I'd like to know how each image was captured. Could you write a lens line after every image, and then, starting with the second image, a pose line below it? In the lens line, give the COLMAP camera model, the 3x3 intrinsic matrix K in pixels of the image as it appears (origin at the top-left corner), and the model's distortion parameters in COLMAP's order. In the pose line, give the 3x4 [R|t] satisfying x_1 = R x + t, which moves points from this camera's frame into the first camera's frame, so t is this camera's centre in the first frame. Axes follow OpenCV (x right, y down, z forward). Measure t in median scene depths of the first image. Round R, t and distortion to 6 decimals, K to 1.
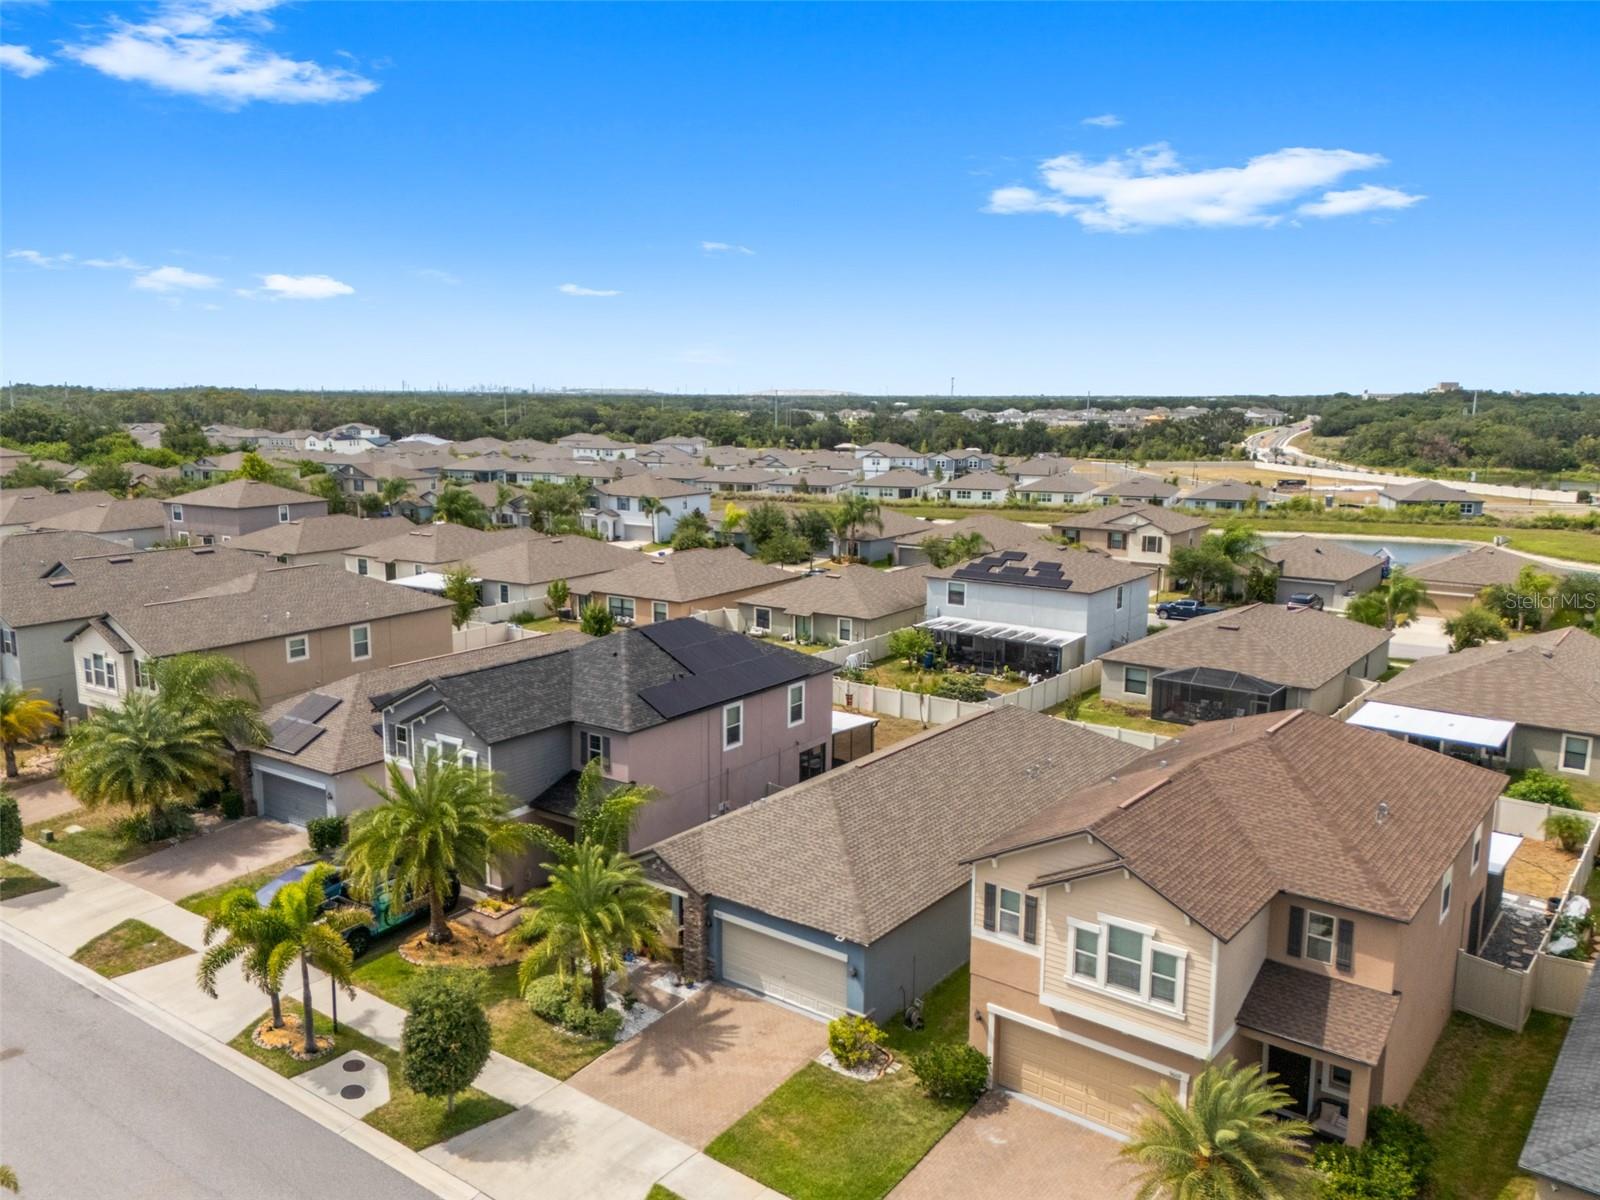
lens RADIAL K [[1207.4, 0, 801.1], [0, 1207.4, 615.0], [0, 0, 1]] dist [0.109881, -0.133633]
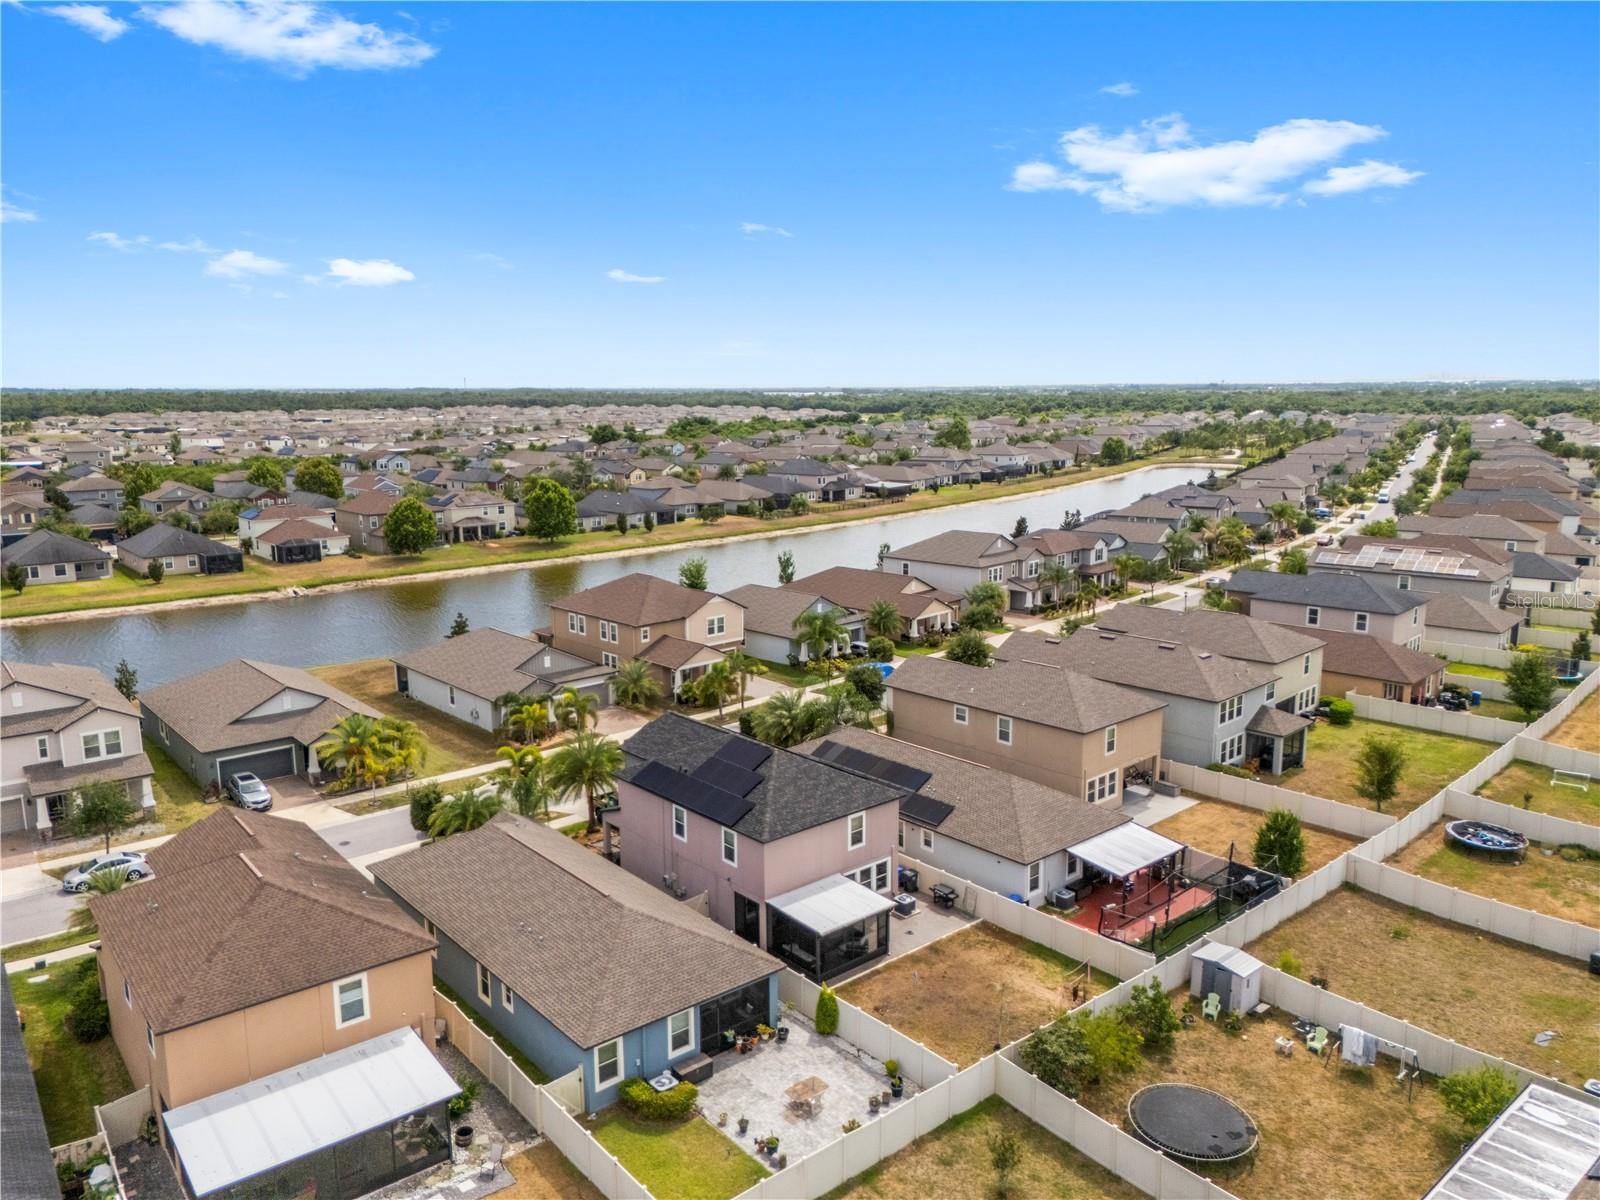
lens RADIAL K [[1174.8, 0, 800.0], [0, 1174.8, 600.0], [0, 0, 1]] dist [0.083221, -0.078316]
pose [[-0.232278, 0.171228, -0.957459, 0.573551], [-0.170420, 0.961990, 0.213382, -0.227598], [0.957603, 0.212735, -0.194269, 0.690892]]
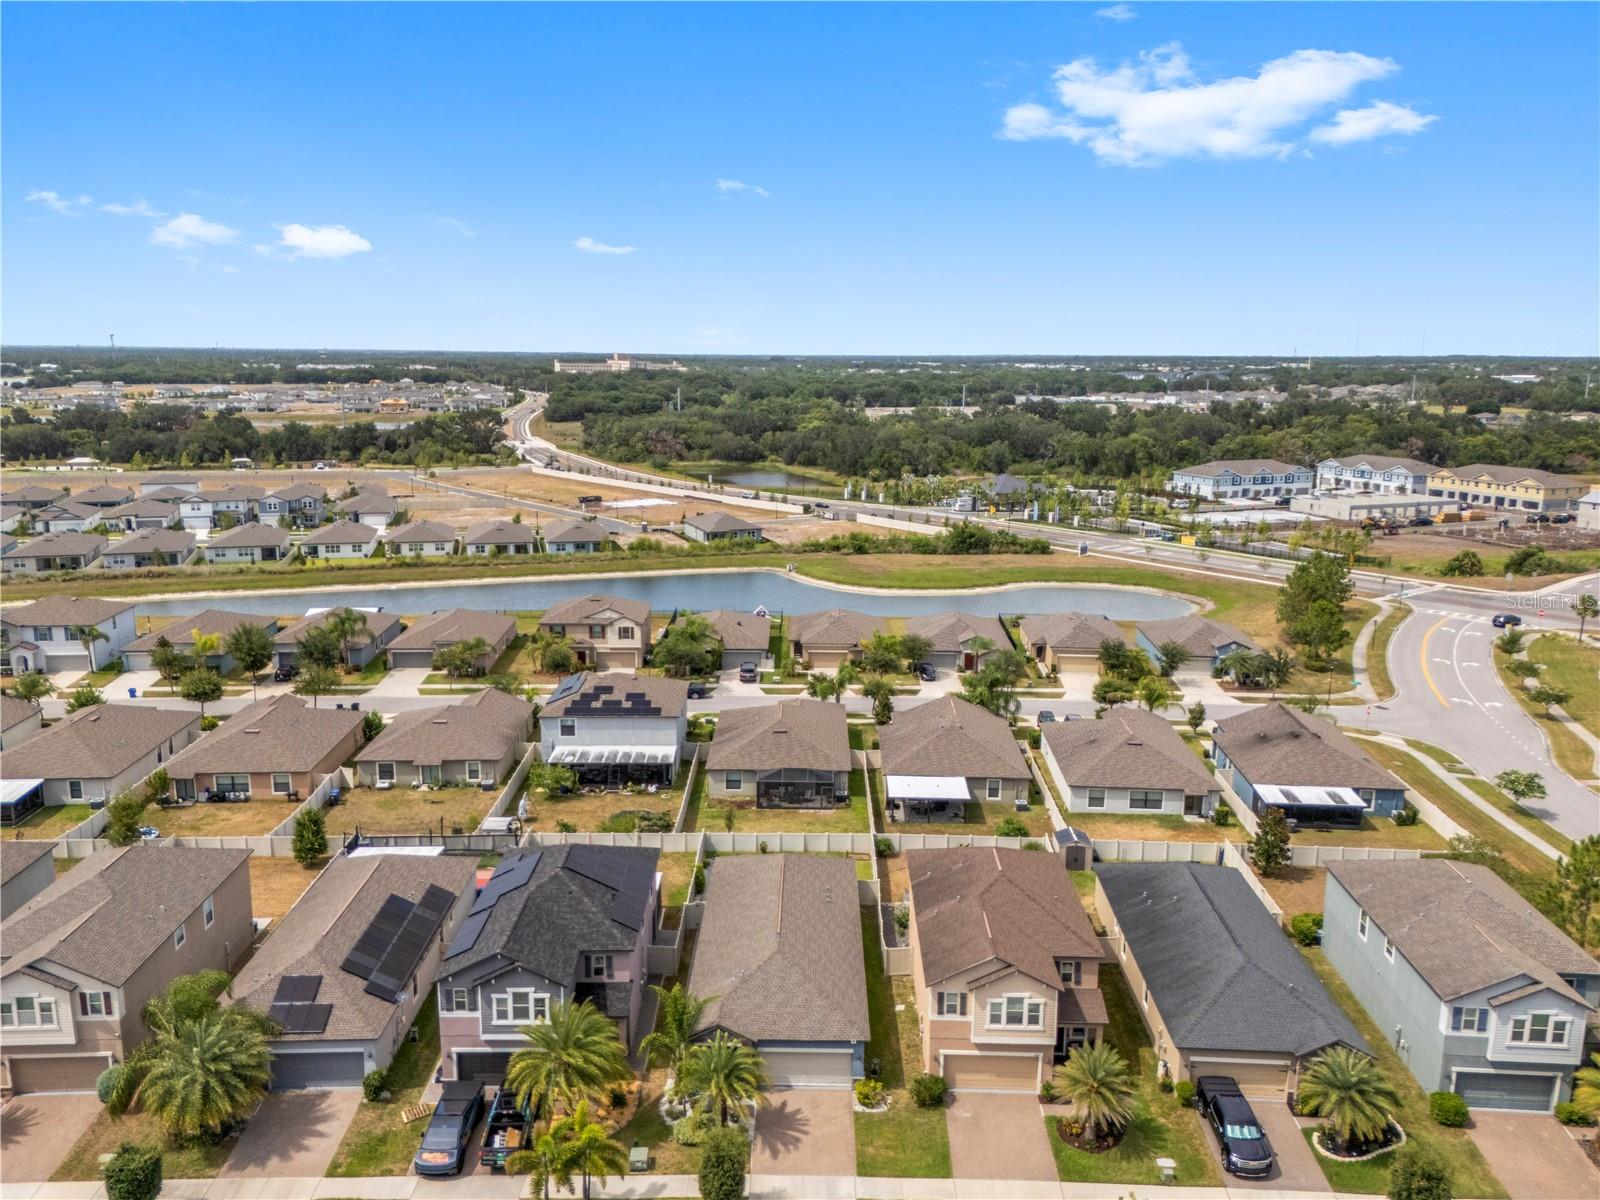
lens RADIAL K [[1207.4, 0, 801.1], [0, 1207.4, 615.0], [0, 0, 1]] dist [0.109881, -0.133633]
pose [[0.807654, -0.124714, 0.576317, -0.370190], [0.104382, 0.992181, 0.068424, -0.185154], [-0.580344, 0.004894, 0.814356, -0.166947]]
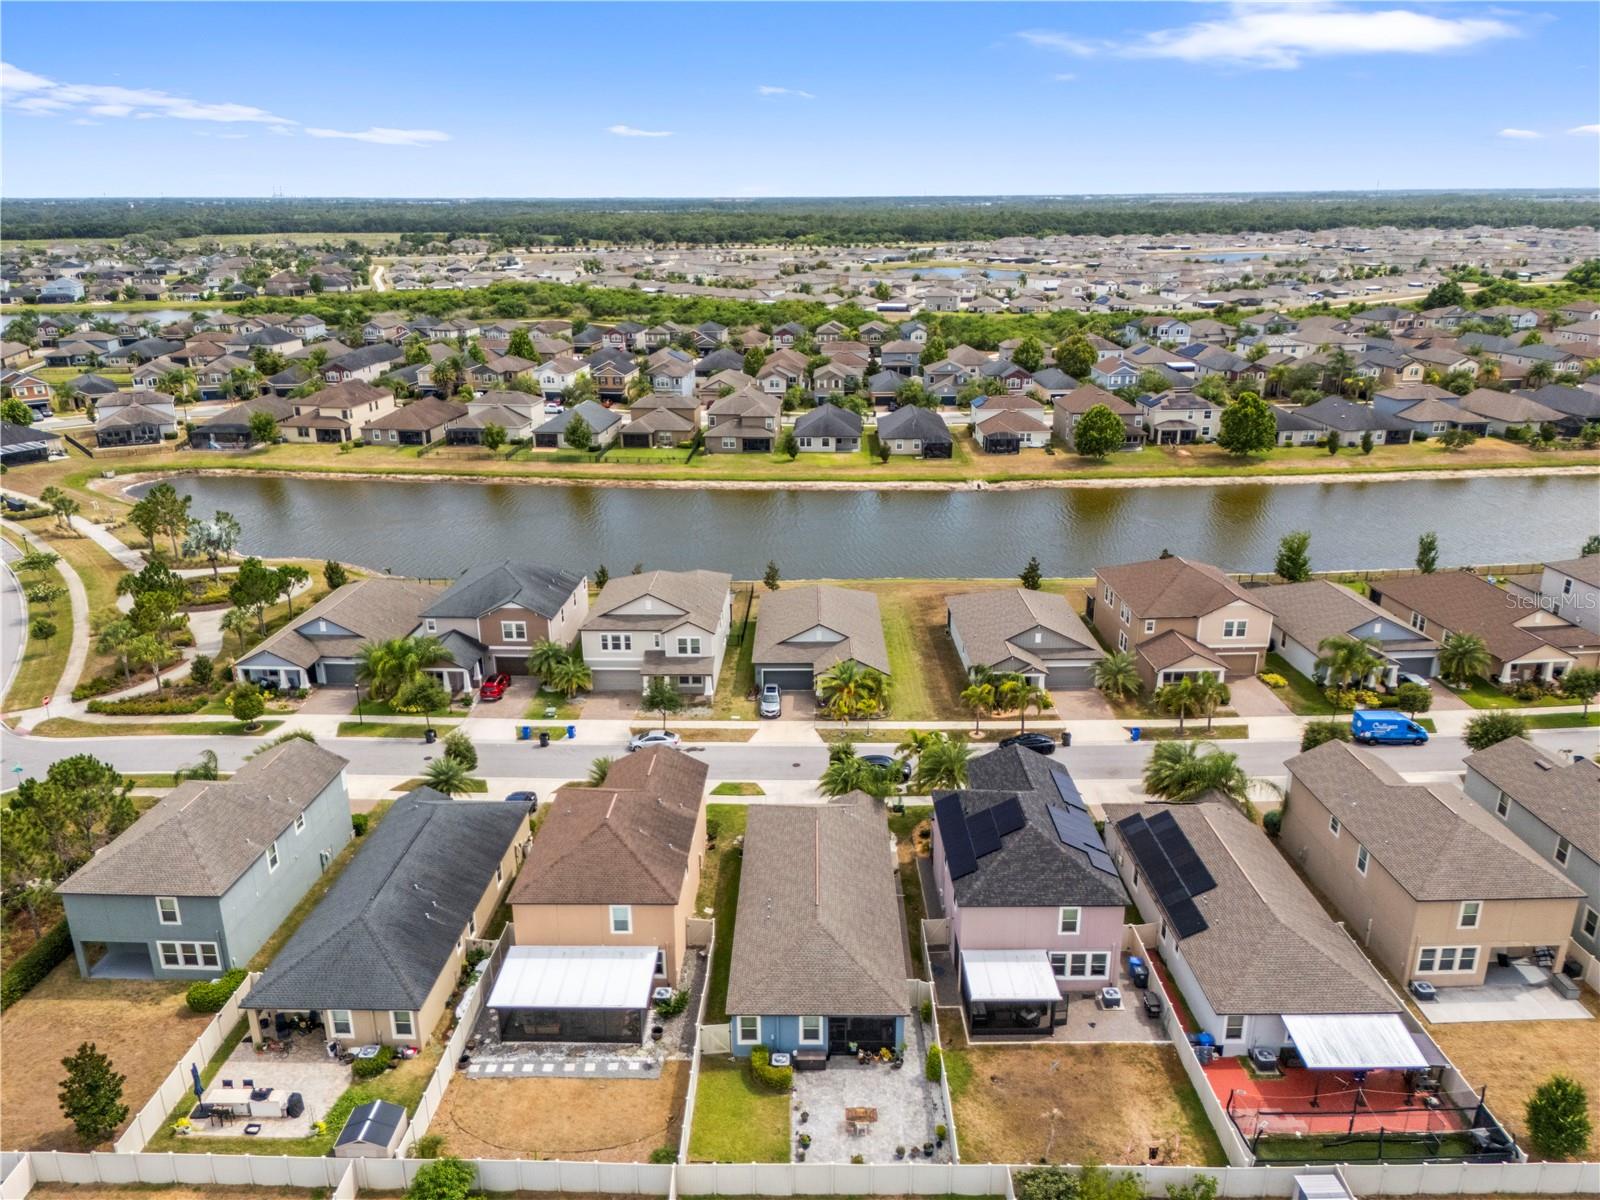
lens RADIAL K [[1174.8, 0, 800.0], [0, 1174.8, 600.0], [0, 0, 1]] dist [0.083221, -0.078316]
pose [[-0.807930, 0.191866, -0.557168, 0.463348], [-0.104092, 0.884174, 0.455414, -0.458528], [0.580012, 0.425940, -0.694379, 0.947352]]
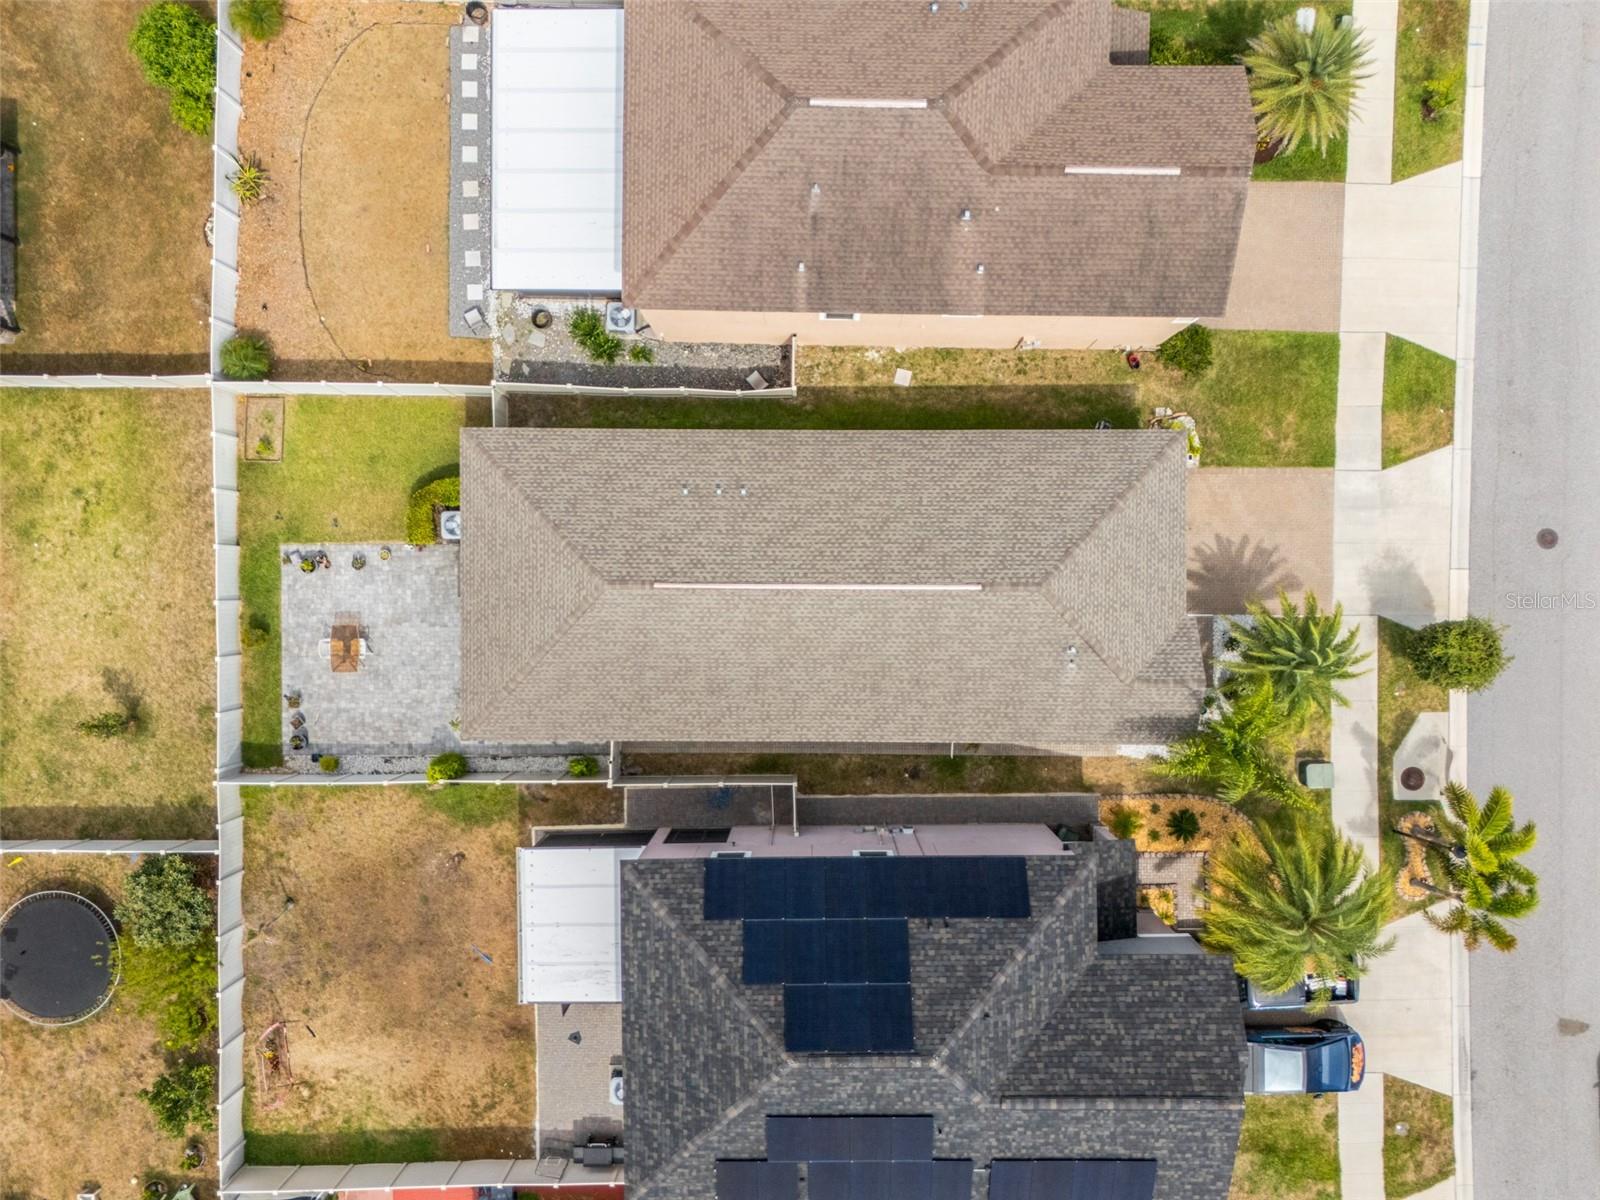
lens RADIAL K [[1174.8, 0, 800.0], [0, 1174.8, 600.0], [0, 0, 1]] dist [0.083221, -0.078316]
pose [[-0.594650, -0.803941, -0.008372, 0.054128], [0.154981, -0.124839, 0.979998, -0.317039], [-0.788906, 0.581458, 0.198831, 0.416828]]
